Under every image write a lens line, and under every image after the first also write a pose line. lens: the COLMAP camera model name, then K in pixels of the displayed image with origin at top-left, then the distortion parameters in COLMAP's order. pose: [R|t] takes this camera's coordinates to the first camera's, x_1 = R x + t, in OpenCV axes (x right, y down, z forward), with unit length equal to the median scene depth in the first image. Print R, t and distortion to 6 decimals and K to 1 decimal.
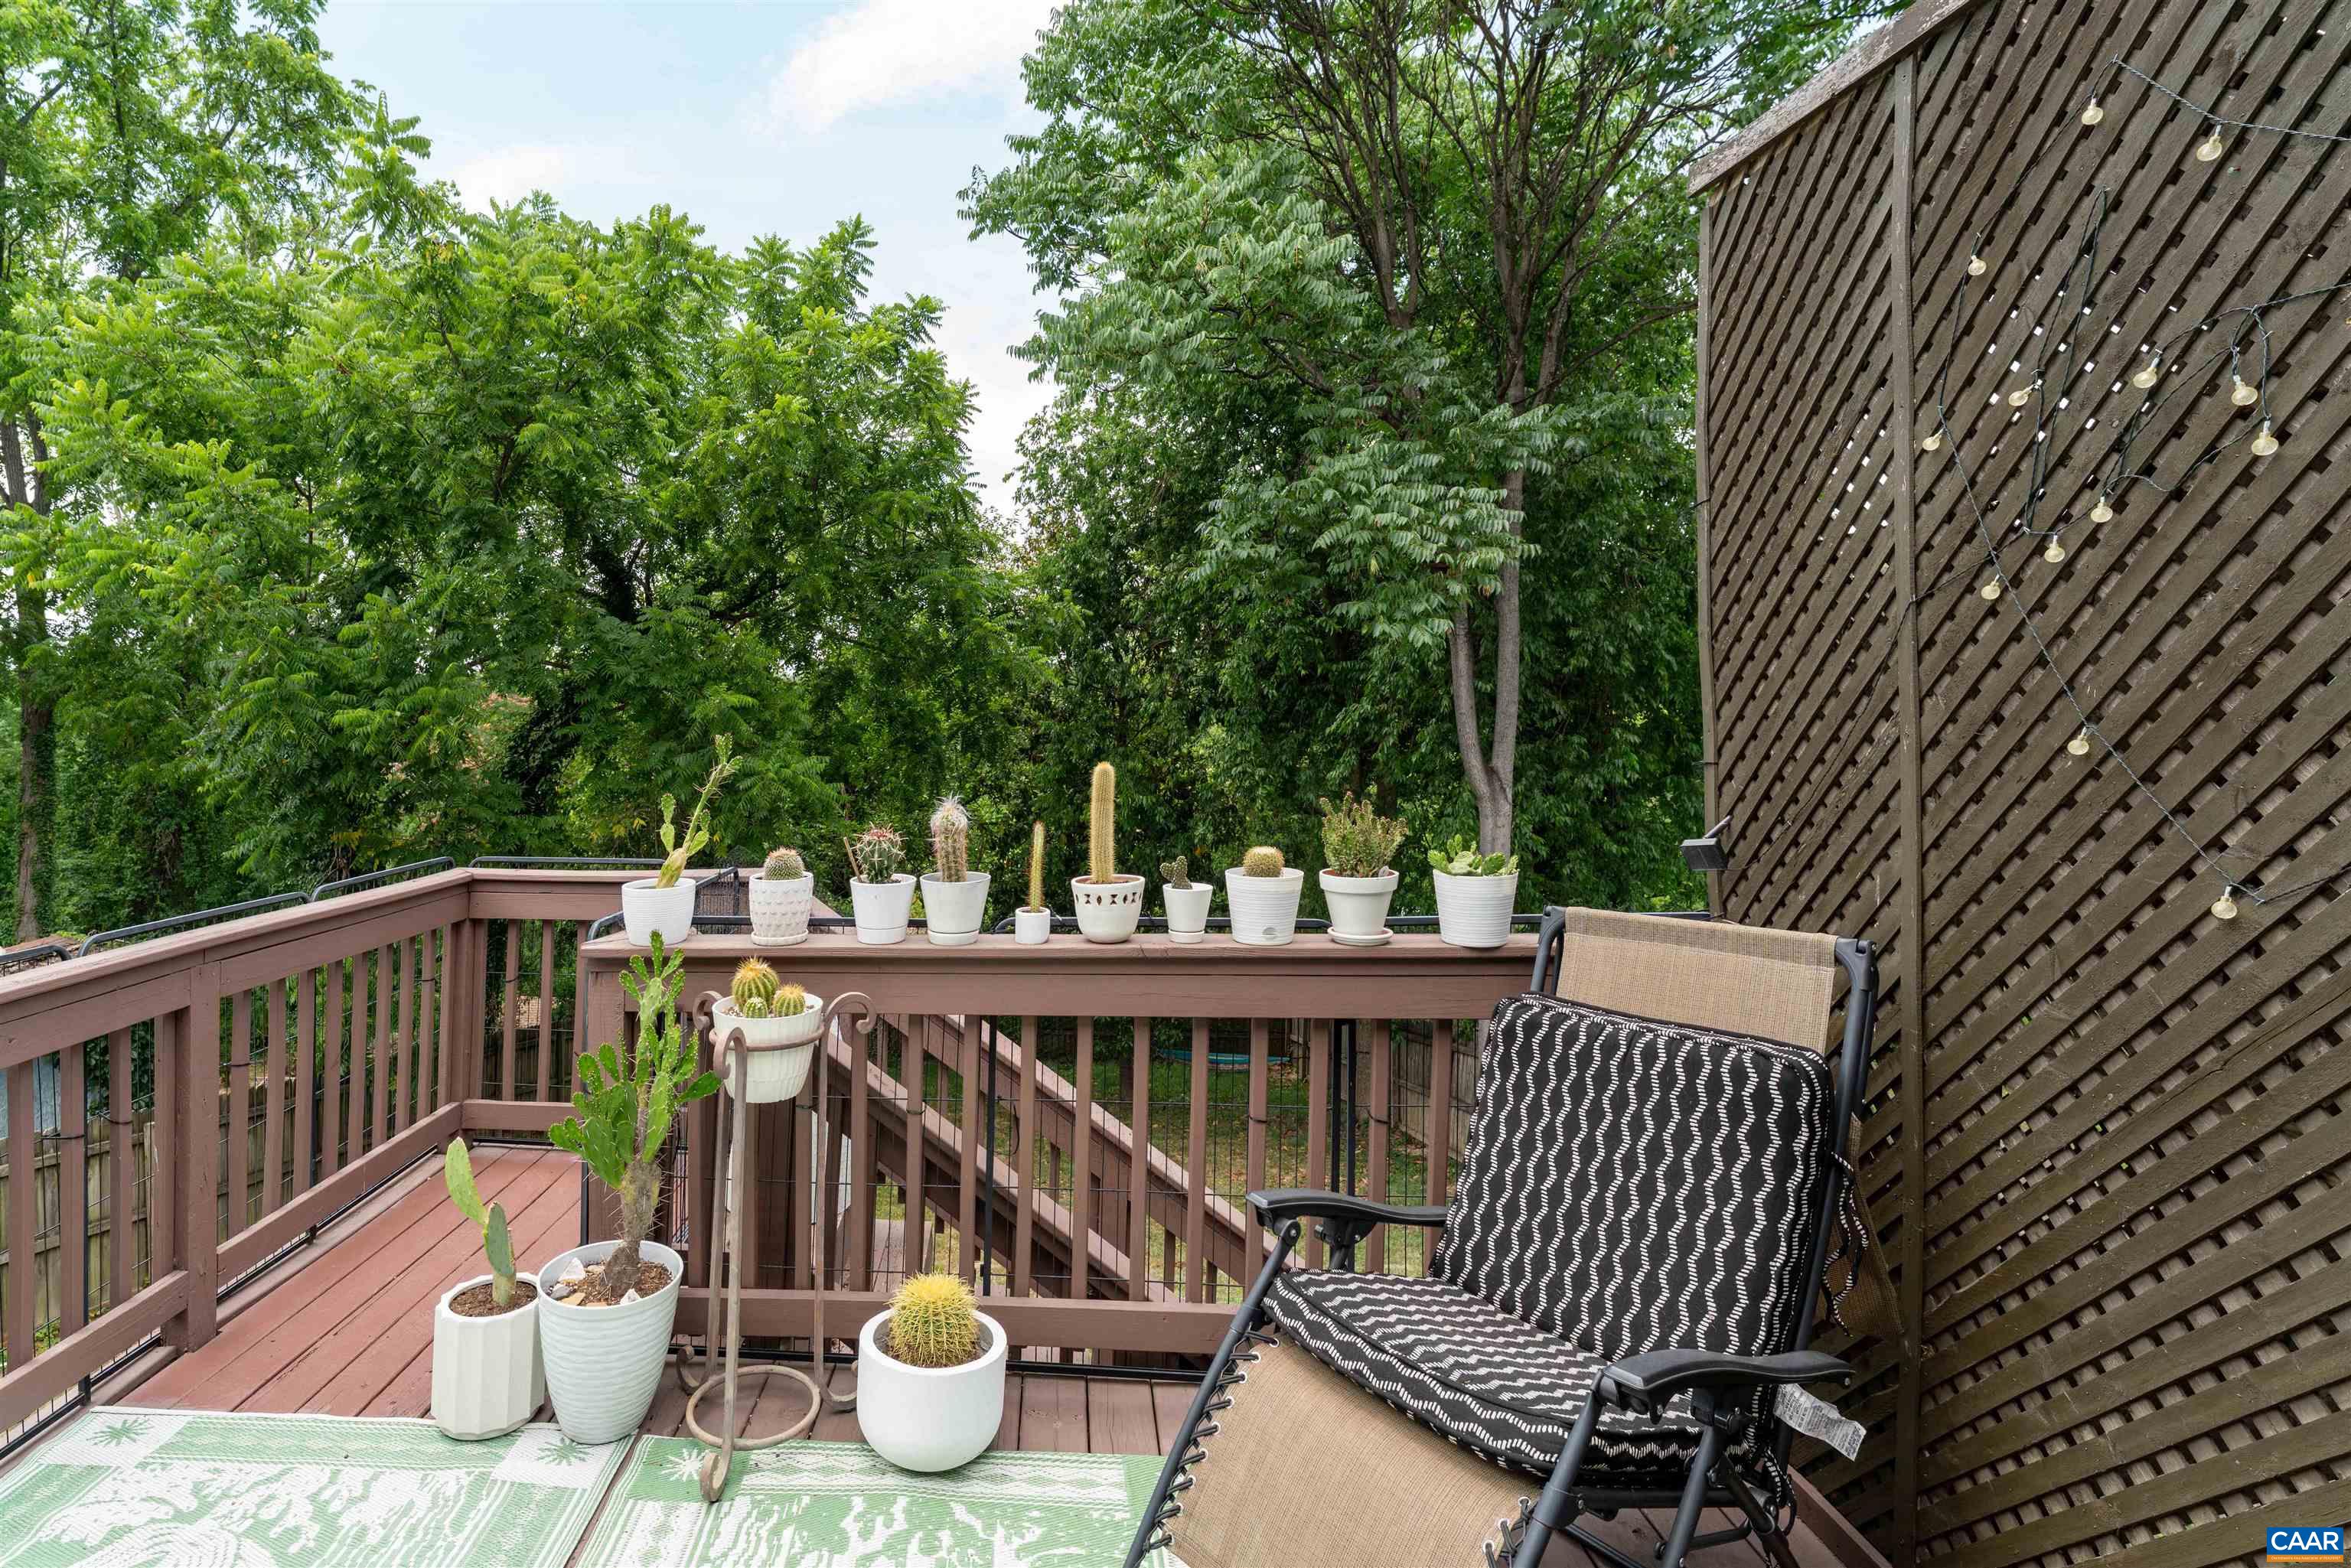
lens RADIAL K [[1196.0, 0, 1175.4], [0, 1196.0, 720.3], [0, 0, 1]] dist [-0.039667, 0.000101]
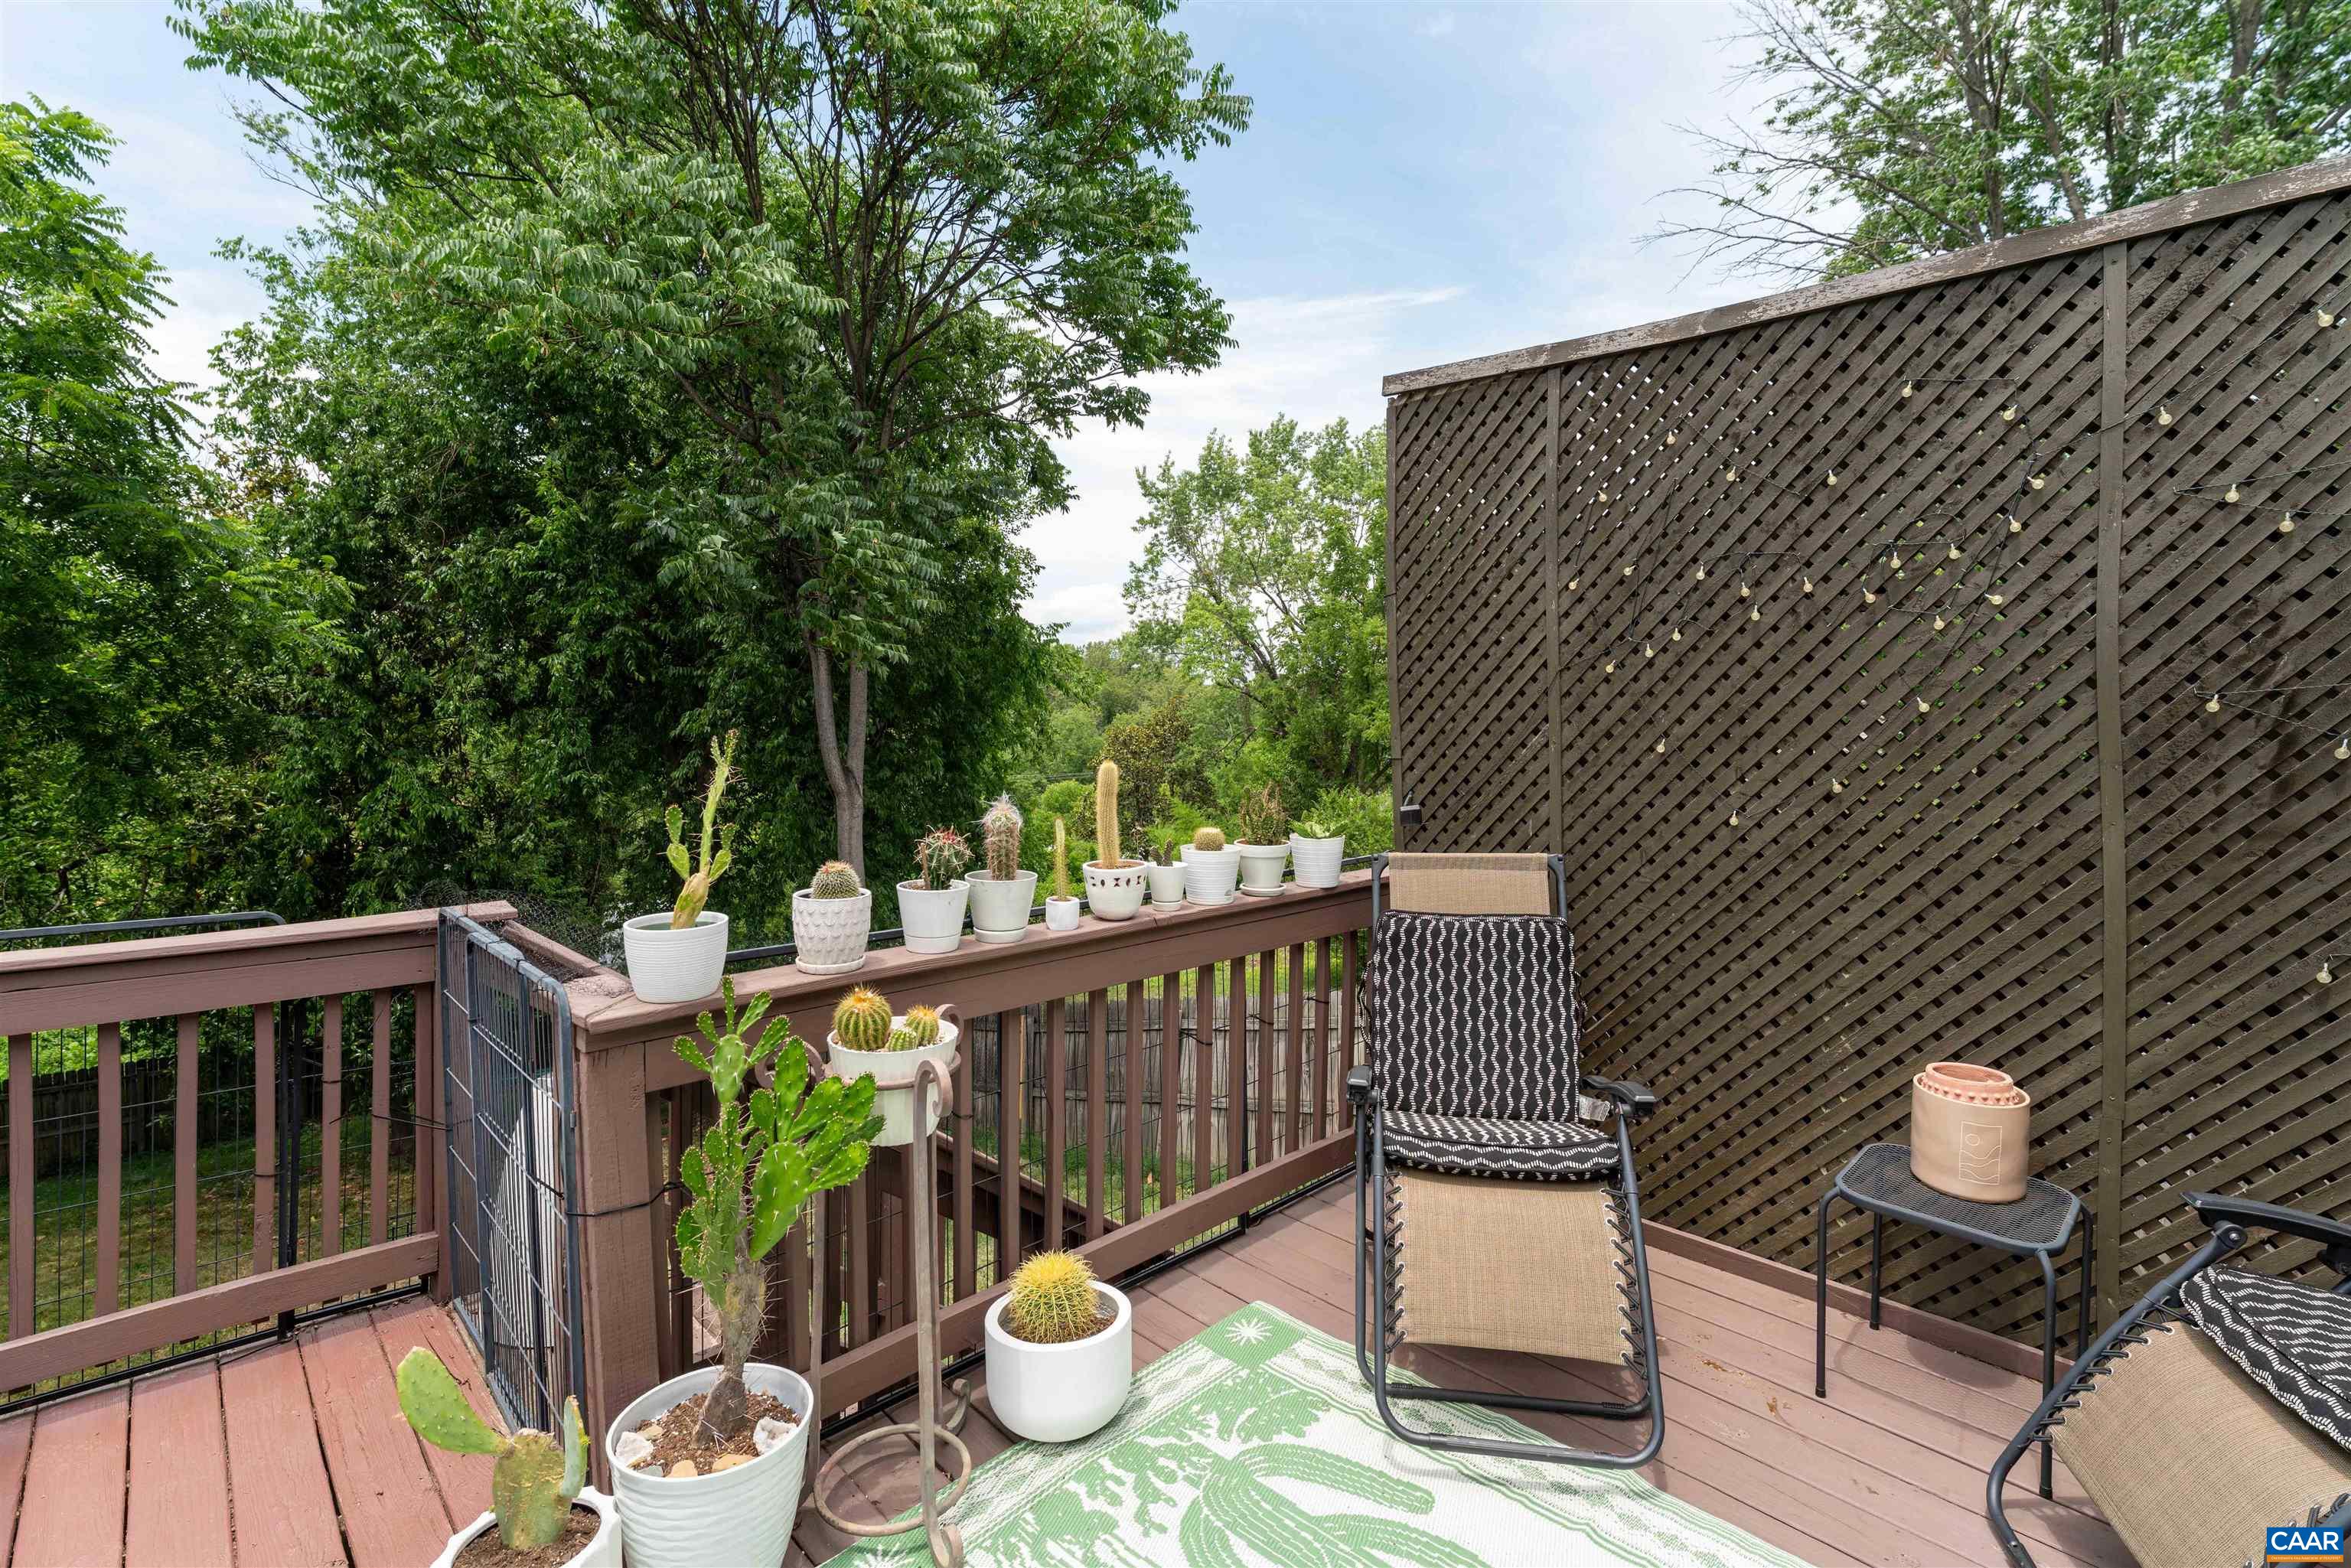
lens RADIAL K [[986.7, 0, 1175.5], [0, 986.7, 784.0], [0, 0, 1]] dist [-0.022503, -0.000071]
pose [[0.639828, -0.021596, 0.768214, -0.730064], [-0.020634, 0.998762, 0.045262, 0.014678], [-0.768241, -0.044811, 0.638591, 0.365915]]
